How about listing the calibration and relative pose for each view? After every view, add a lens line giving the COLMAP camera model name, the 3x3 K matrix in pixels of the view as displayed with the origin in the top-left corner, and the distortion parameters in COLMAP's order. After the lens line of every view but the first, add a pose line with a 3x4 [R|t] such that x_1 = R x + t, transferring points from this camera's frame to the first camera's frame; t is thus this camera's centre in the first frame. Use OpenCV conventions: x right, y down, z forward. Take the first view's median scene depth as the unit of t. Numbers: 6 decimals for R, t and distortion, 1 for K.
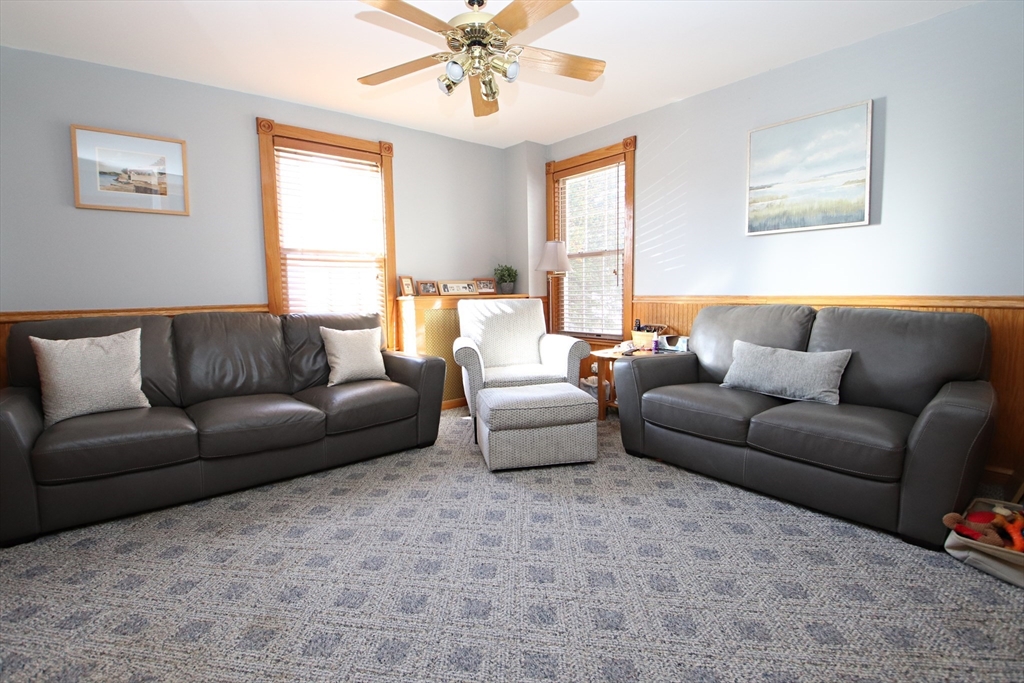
lens RADIAL K [[476.9, 0, 511.7], [0, 476.9, 332.7], [0, 0, 1]] dist [0.001655, -0.016503]
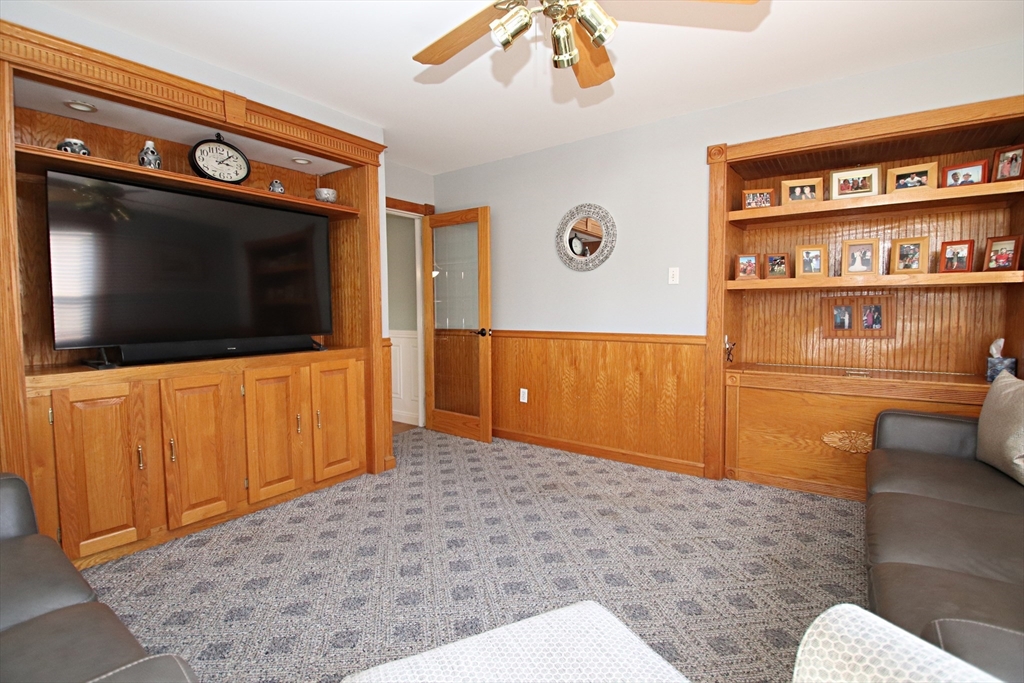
lens RADIAL K [[473.3, 0, 504.4], [0, 473.3, 334.1], [0, 0, 1]] dist [0.002257, -0.019192]
pose [[-0.972611, 0.037502, -0.229392, 0.146383], [0.005553, 0.990366, 0.138364, -0.178527], [0.232371, 0.133300, -0.963449, 1.494717]]
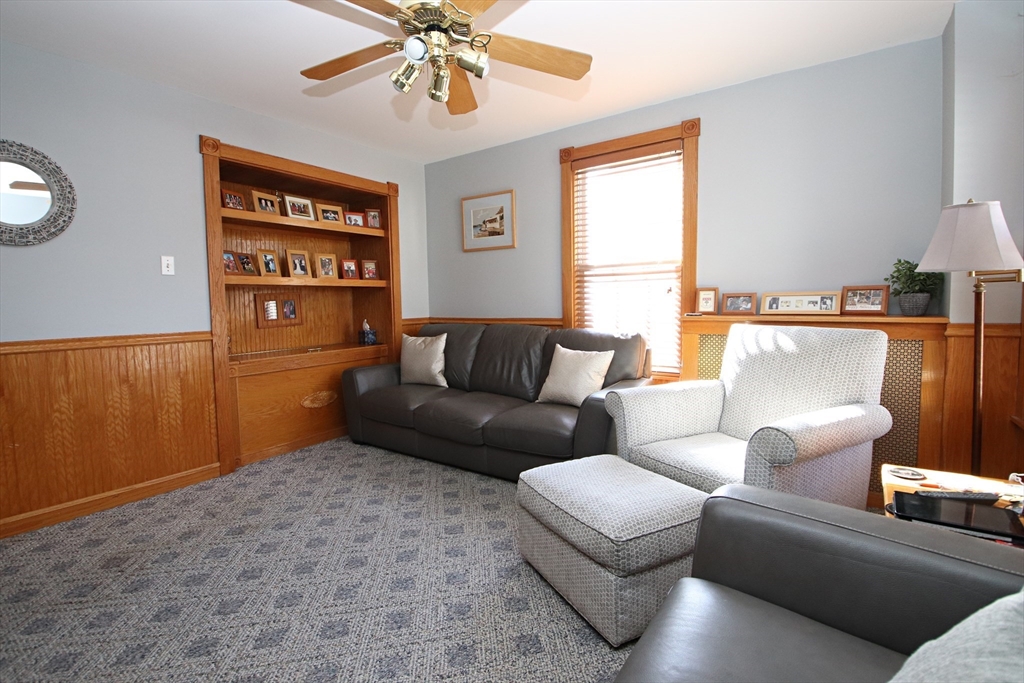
lens RADIAL K [[476.9, 0, 511.7], [0, 476.9, 332.7], [0, 0, 1]] dist [0.001655, -0.016503]
pose [[0.261790, 0.077971, -0.961970, 0.718855], [-0.067976, 0.995746, 0.062209, -0.121222], [0.962728, 0.049105, 0.265976, 0.829348]]
